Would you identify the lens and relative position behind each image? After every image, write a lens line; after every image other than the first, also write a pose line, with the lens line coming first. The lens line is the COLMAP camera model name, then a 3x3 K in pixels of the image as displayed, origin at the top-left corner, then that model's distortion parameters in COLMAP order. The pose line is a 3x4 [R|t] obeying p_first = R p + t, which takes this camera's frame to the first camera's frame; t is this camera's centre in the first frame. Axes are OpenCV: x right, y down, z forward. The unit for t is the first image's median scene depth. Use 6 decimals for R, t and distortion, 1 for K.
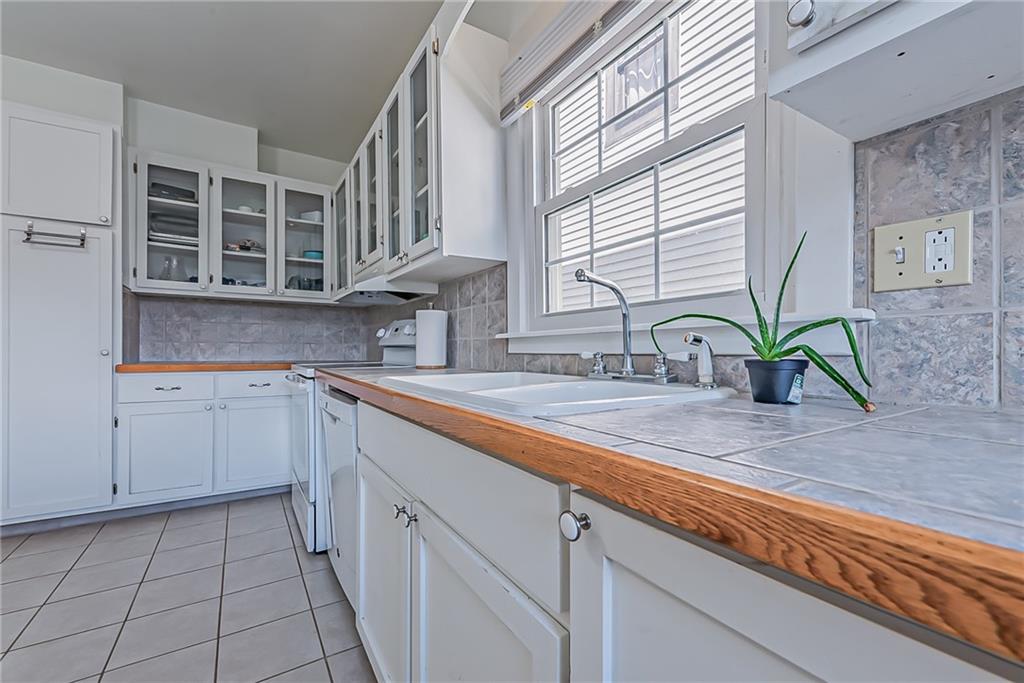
lens RADIAL K [[422.1, 0, 507.6], [0, 422.1, 347.3], [0, 0, 1]] dist [-0.001579, -0.000297]
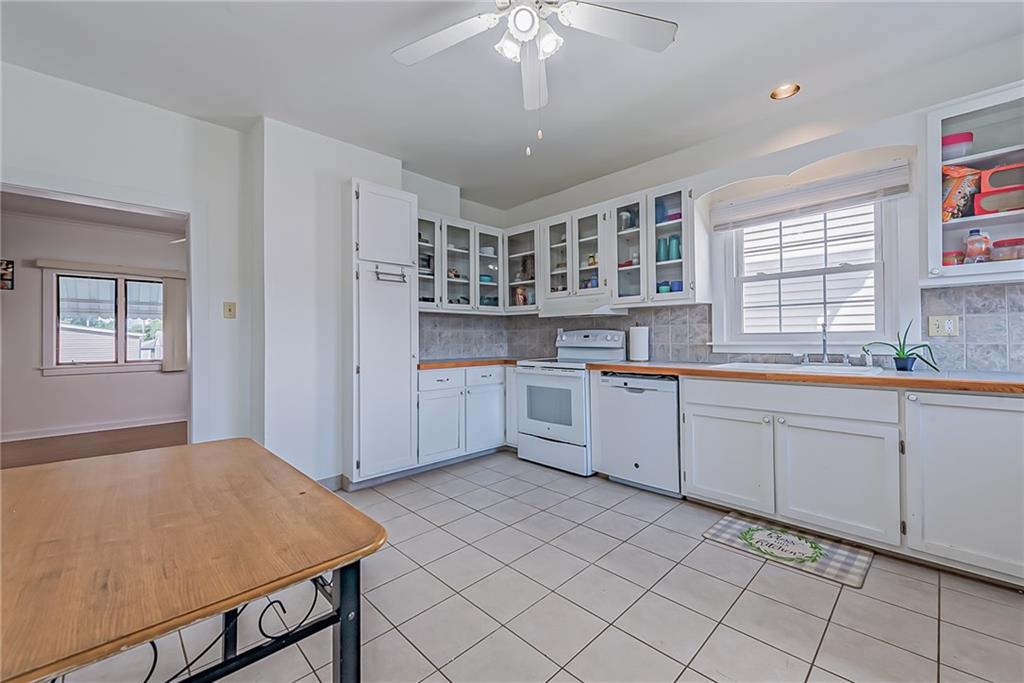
lens RADIAL K [[415.2, 0, 525.7], [0, 415.2, 333.2], [0, 0, 1]] dist [0.001575, -0.000065]
pose [[0.974891, -0.007681, 0.222552, -0.887117], [0.009600, 0.999925, -0.007541, -0.047850], [-0.222477, 0.009488, 0.974892, -0.444568]]
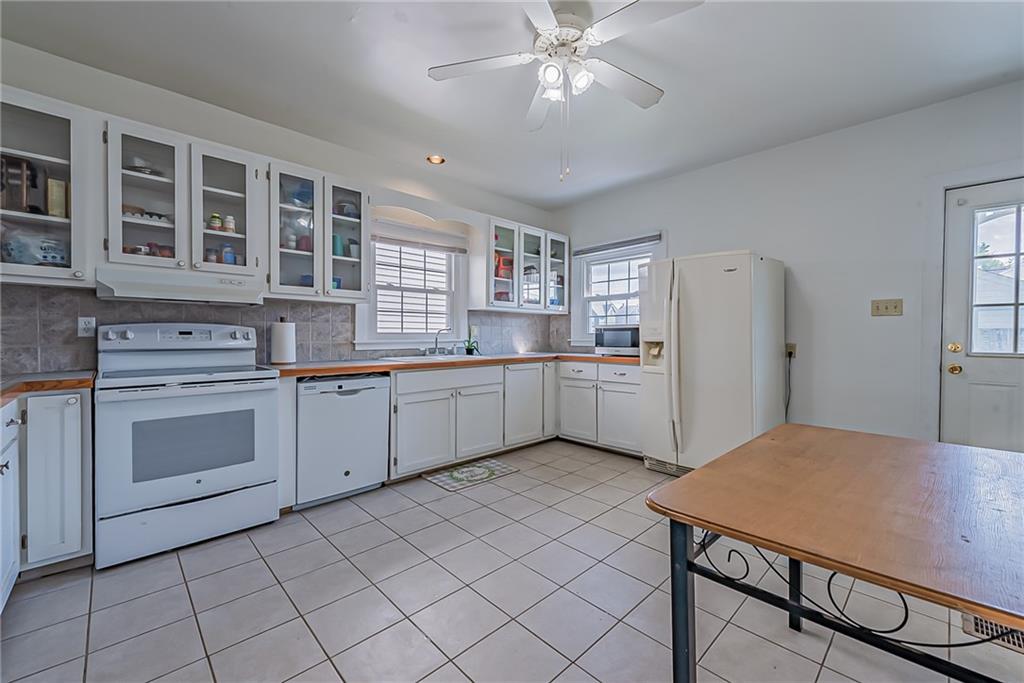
lens RADIAL K [[408.6, 0, 512.0], [0, 408.6, 341.5], [0, 0, 1]] dist [0.002091, -0.000245]
pose [[-0.207367, -0.015955, 0.978133, -1.498383], [-0.006518, 0.999867, 0.014927, -0.044706], [-0.978242, -0.003280, -0.207443, 0.494404]]
